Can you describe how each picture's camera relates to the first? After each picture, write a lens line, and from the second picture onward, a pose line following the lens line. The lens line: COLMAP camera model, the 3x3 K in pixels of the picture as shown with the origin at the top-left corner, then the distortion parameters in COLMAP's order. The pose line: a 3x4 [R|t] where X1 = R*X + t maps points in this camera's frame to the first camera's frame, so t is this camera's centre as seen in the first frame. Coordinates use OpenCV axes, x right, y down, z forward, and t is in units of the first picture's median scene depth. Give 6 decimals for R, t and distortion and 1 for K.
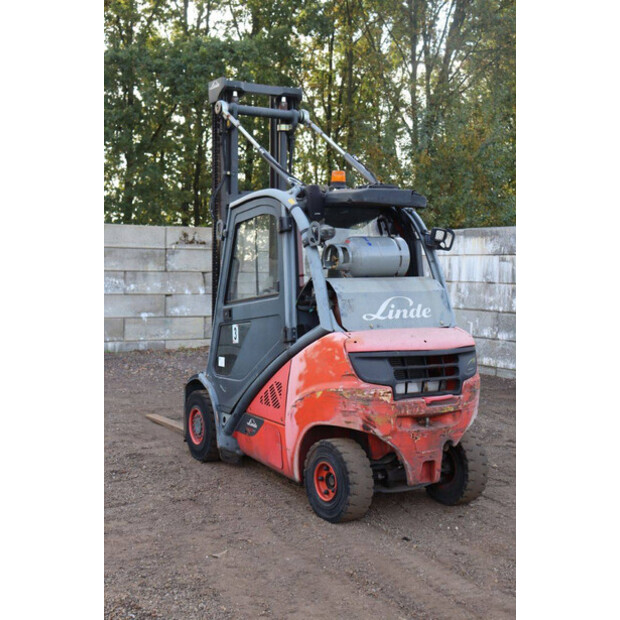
lens RADIAL K [[906.3, 0, 310.0], [0, 906.3, 310.0], [0, 0, 1]] dist [0.044177, 0.148915]
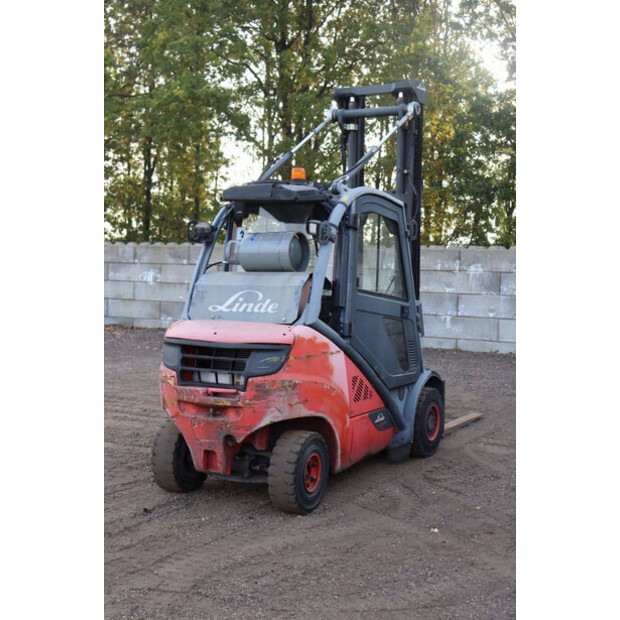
lens RADIAL K [[906.3, 0, 310.0], [0, 906.3, 310.0], [0, 0, 1]] dist [0.044177, 0.148915]
pose [[0.501662, 0.043680, -0.863960, 1.006603], [-0.054400, 0.998341, 0.018887, -0.015815], [0.863351, 0.037524, 0.503206, 0.548551]]
